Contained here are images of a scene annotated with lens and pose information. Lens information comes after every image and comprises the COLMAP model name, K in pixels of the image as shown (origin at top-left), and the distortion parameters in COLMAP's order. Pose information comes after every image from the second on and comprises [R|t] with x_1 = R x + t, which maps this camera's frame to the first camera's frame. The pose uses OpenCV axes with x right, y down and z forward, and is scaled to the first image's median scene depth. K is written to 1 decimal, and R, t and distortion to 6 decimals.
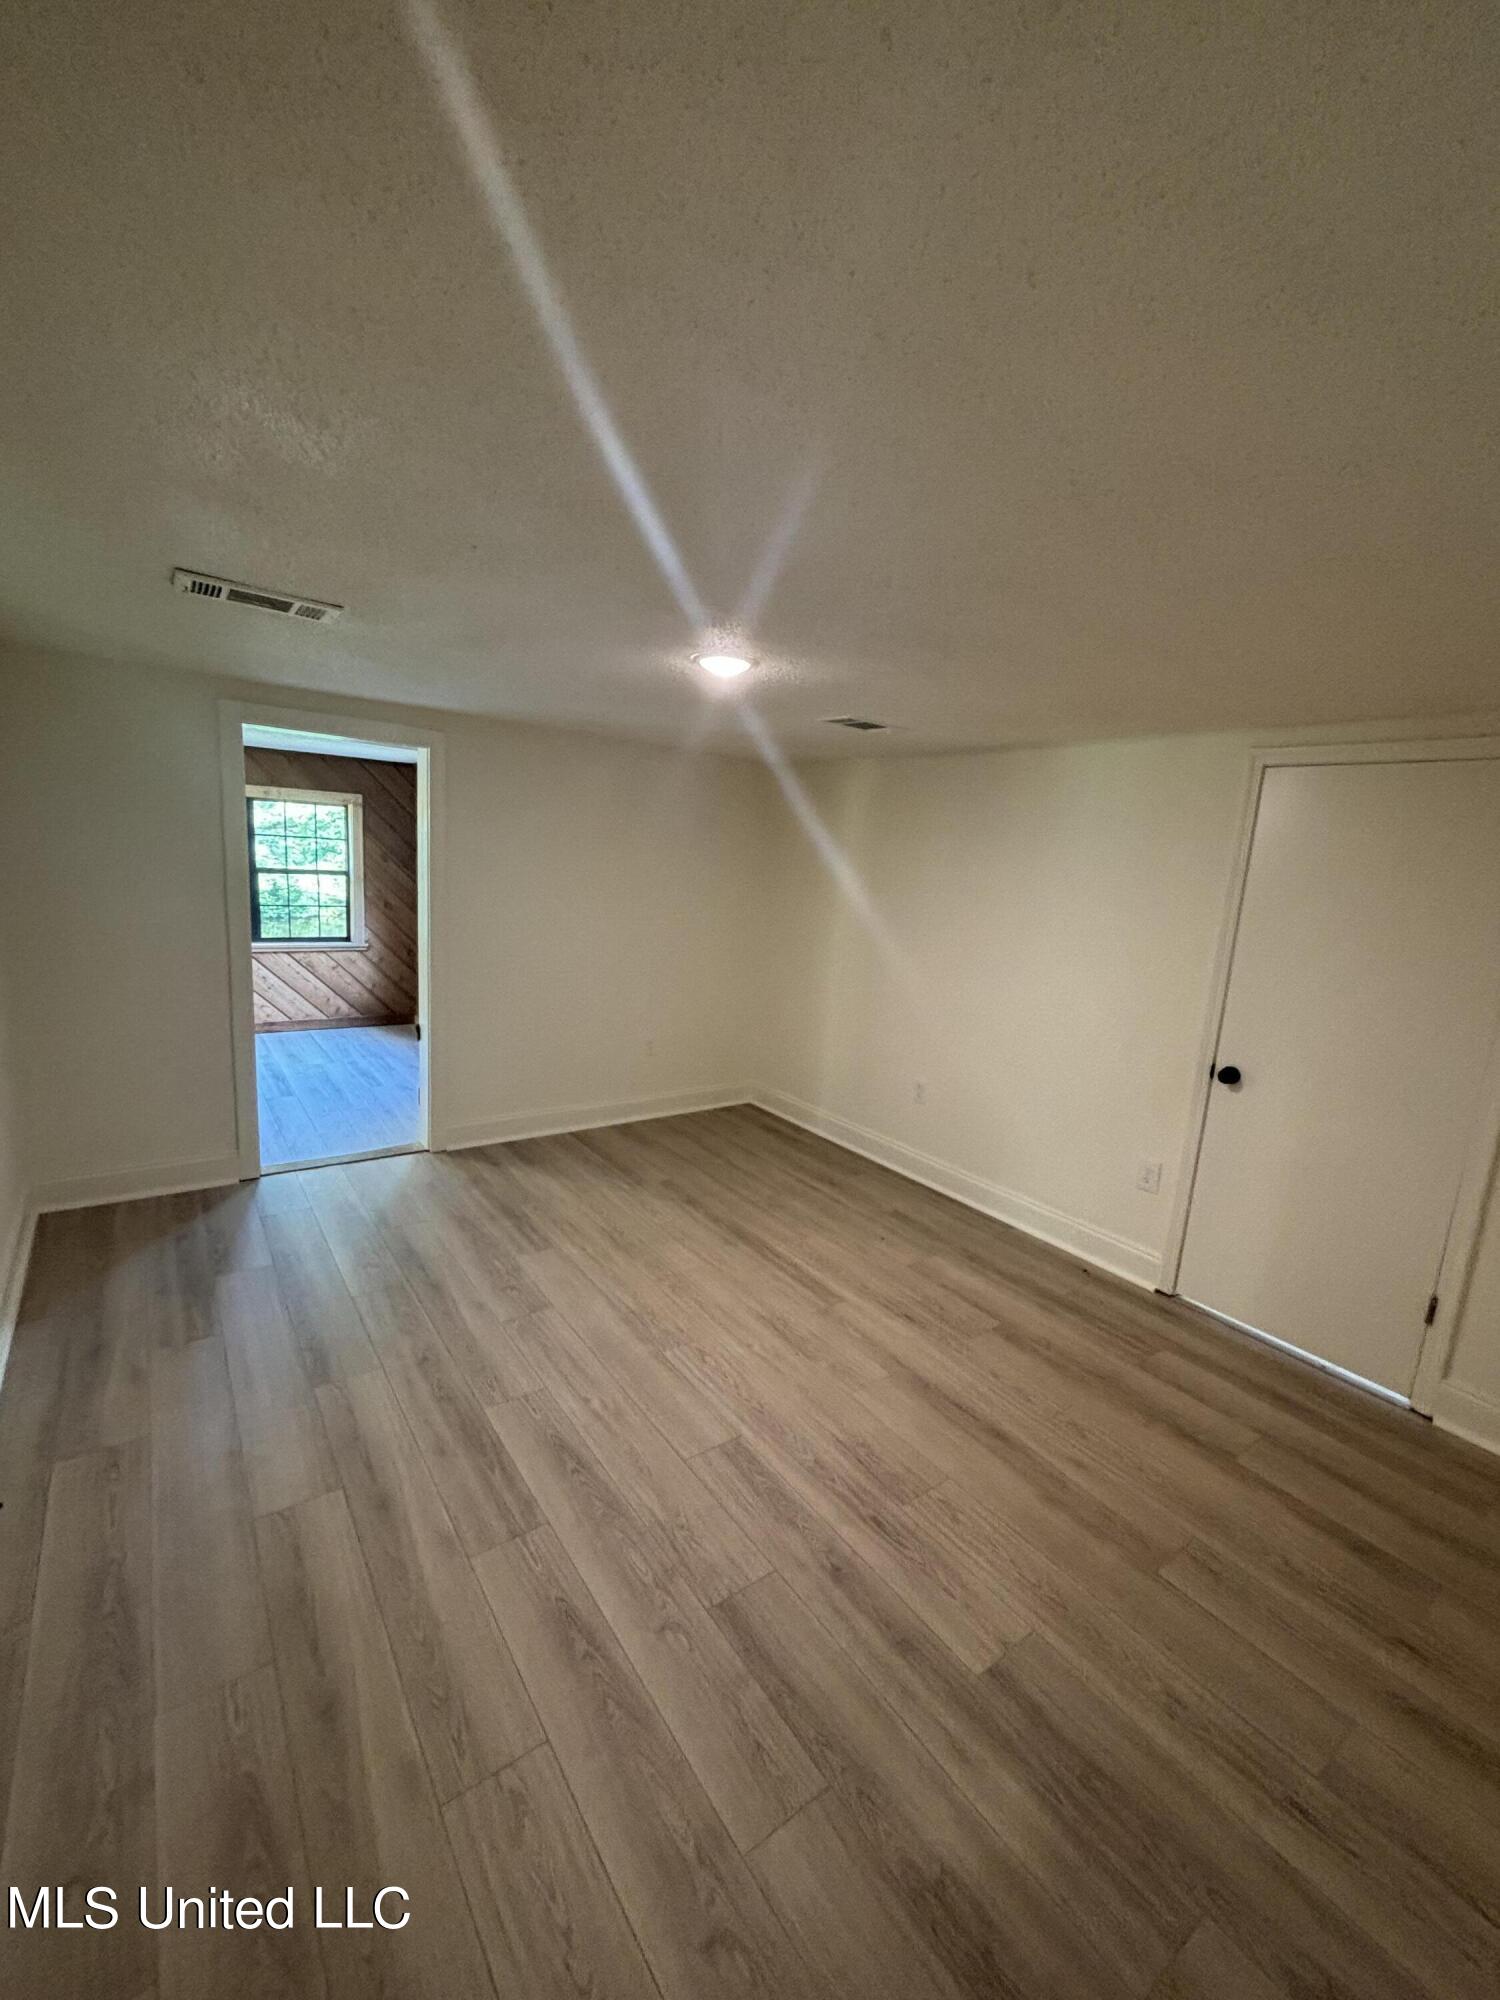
lens RADIAL K [[786.6, 0, 750.0], [0, 786.6, 1000.0], [0, 0, 1]] dist [0.001219, 0.000114]
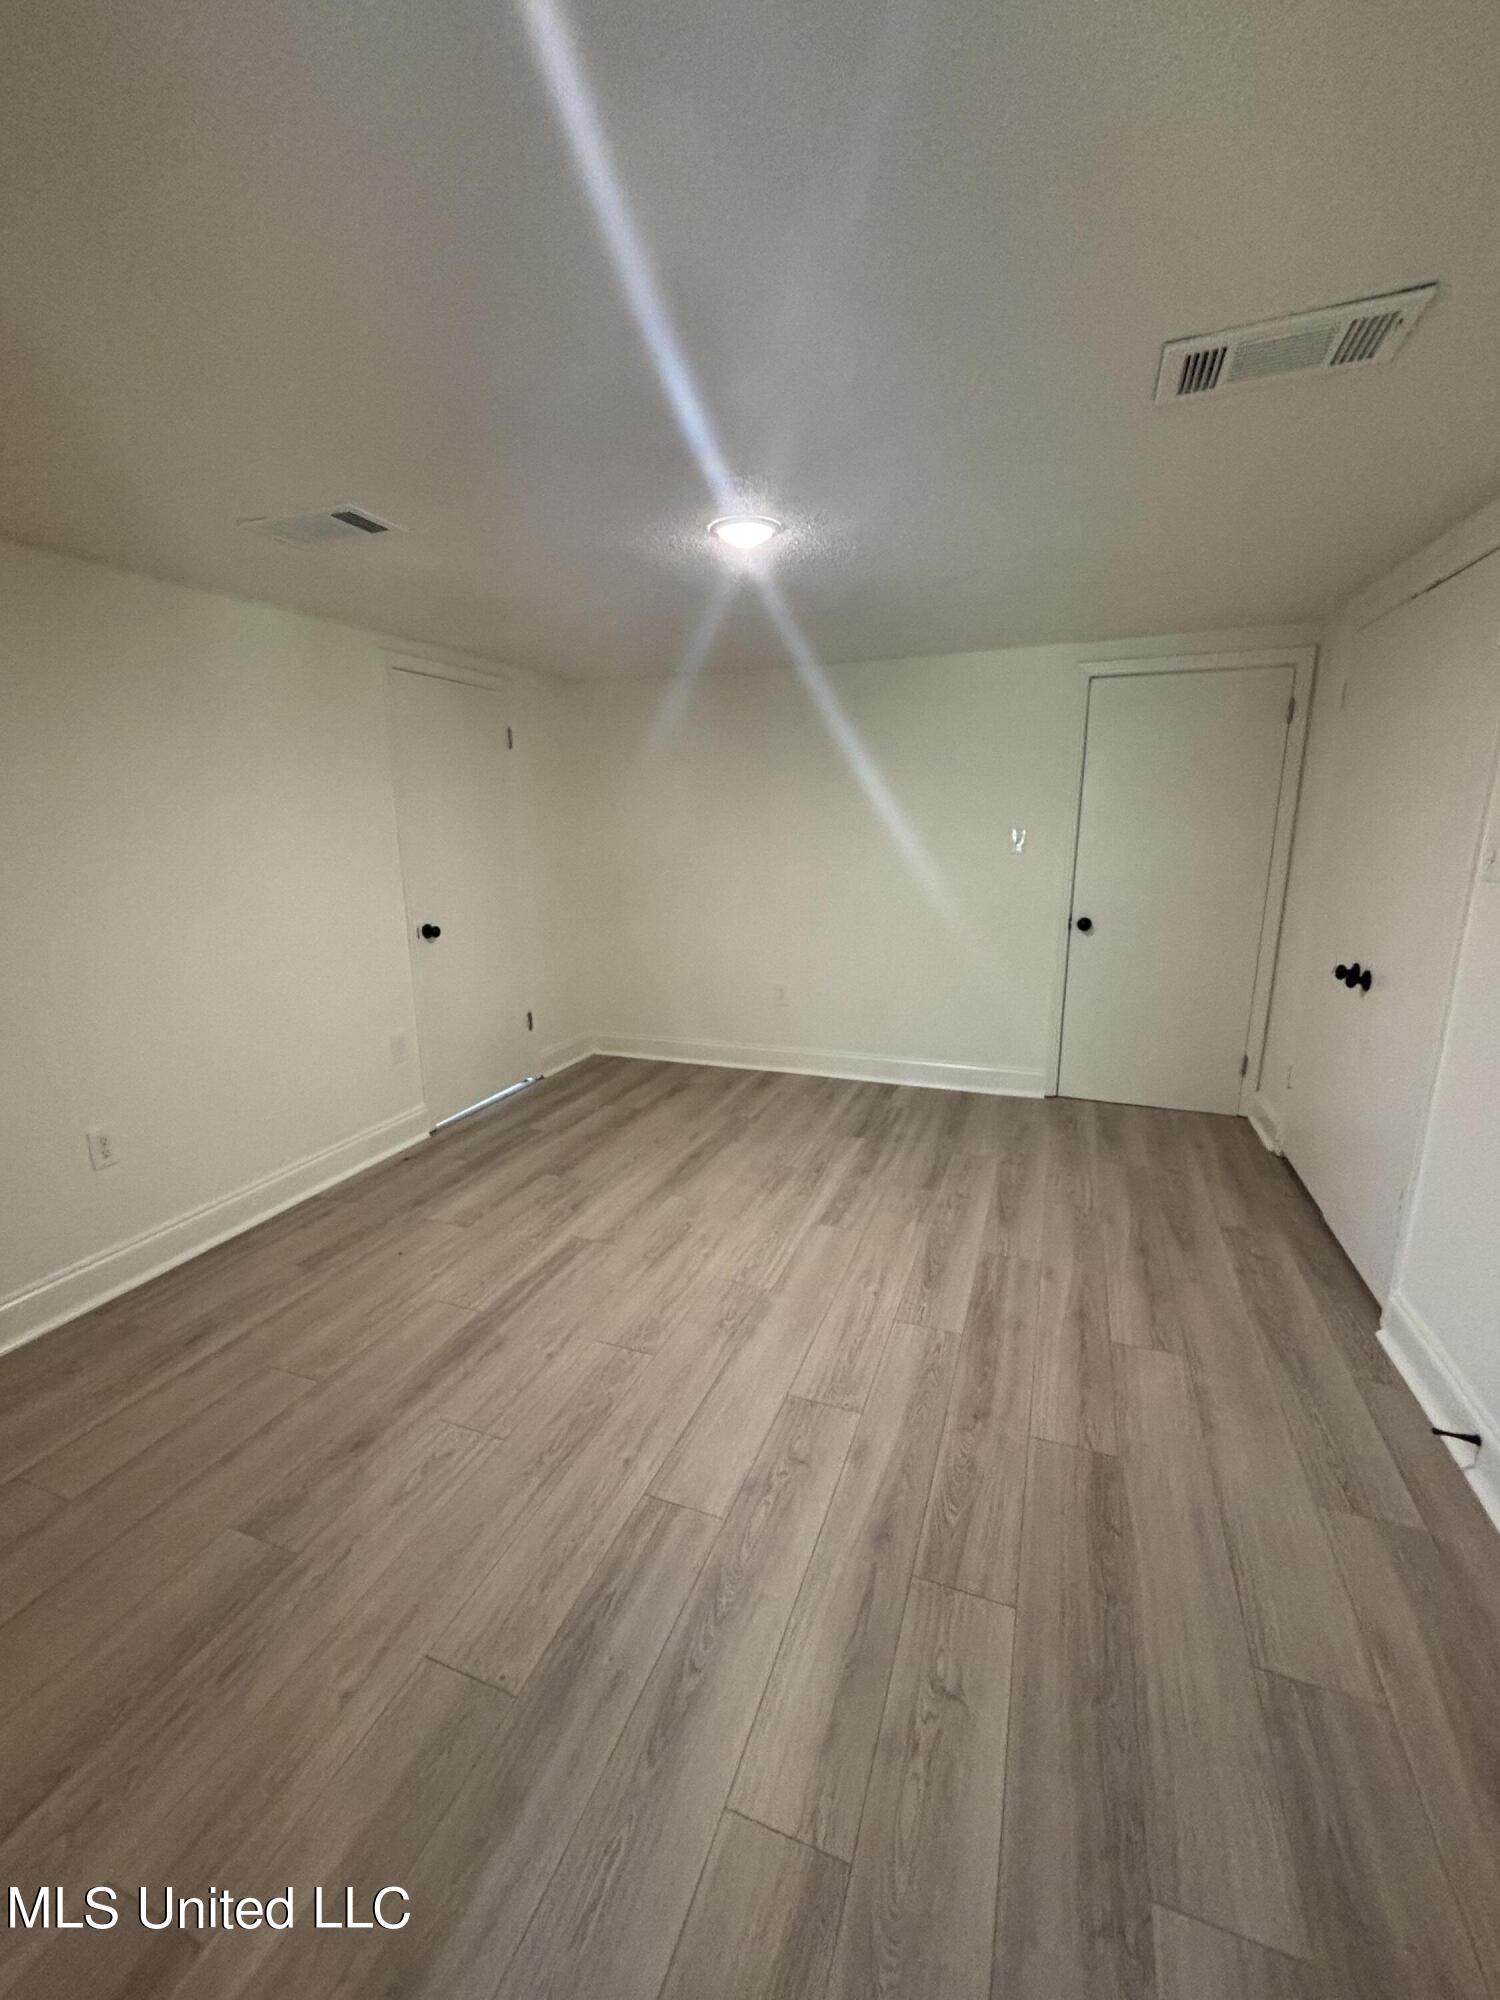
lens RADIAL K [[786.6, 0, 750.0], [0, 786.6, 1000.0], [0, 0, 1]] dist [0.001219, 0.000114]
pose [[-0.513173, -0.260973, 0.817647, -0.774038], [0.133399, 0.916823, 0.376352, -0.227639], [-0.847855, 0.302207, -0.435676, 1.317402]]
